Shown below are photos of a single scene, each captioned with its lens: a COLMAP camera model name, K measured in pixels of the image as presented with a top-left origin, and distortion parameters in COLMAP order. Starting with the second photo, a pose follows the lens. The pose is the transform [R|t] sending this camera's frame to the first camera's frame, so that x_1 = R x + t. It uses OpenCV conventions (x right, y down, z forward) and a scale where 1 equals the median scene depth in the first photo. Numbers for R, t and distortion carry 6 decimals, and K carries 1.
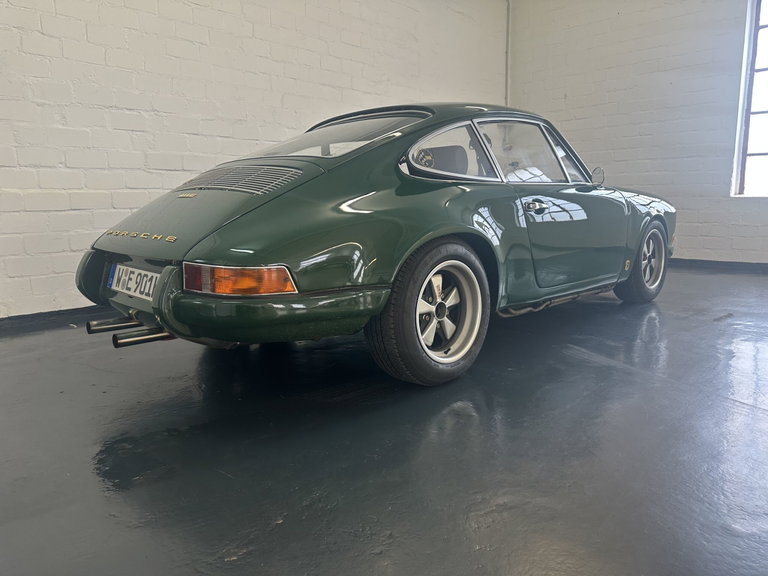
lens RADIAL K [[539.4, 0, 369.8], [0, 539.4, 274.7], [0, 0, 1]] dist [0.067790, -0.052689]
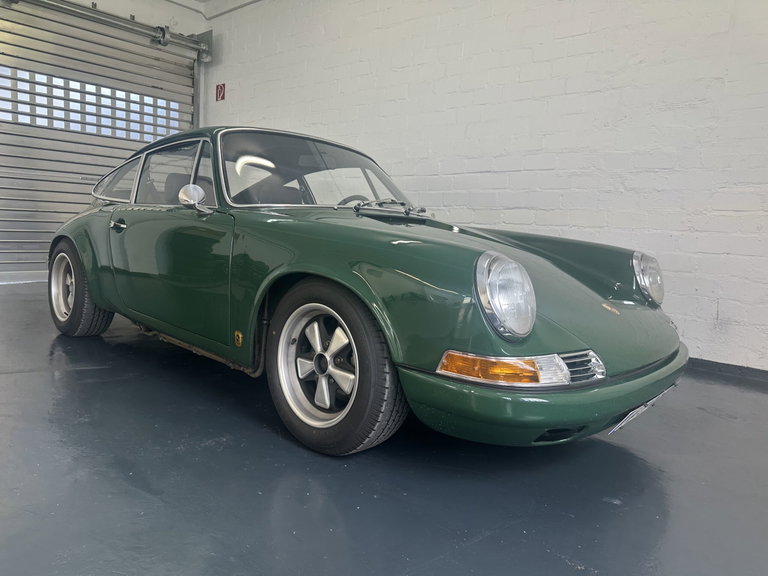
lens RADIAL K [[524.6, 0, 382.0], [0, 524.6, 294.6], [0, 0, 1]] dist [0.000577, -0.004011]
pose [[0.084331, 0.146449, -0.985617, 1.062795], [-0.194443, 0.972544, 0.127870, -0.172750], [0.977282, 0.180863, 0.110492, 1.086096]]
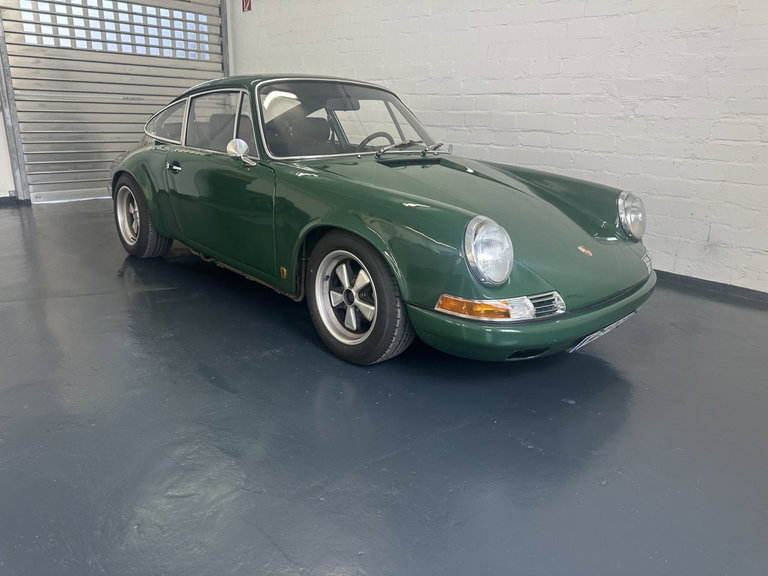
lens RADIAL K [[527.4, 0, 384.0], [0, 527.4, 288.0], [0, 0, 1]] dist [-0.003263, -0.000141]
pose [[0.029139, 0.330049, -0.943514, 1.187267], [-0.176799, 0.930734, 0.320119, -0.261360], [0.983815, 0.157485, 0.085473, 1.081622]]
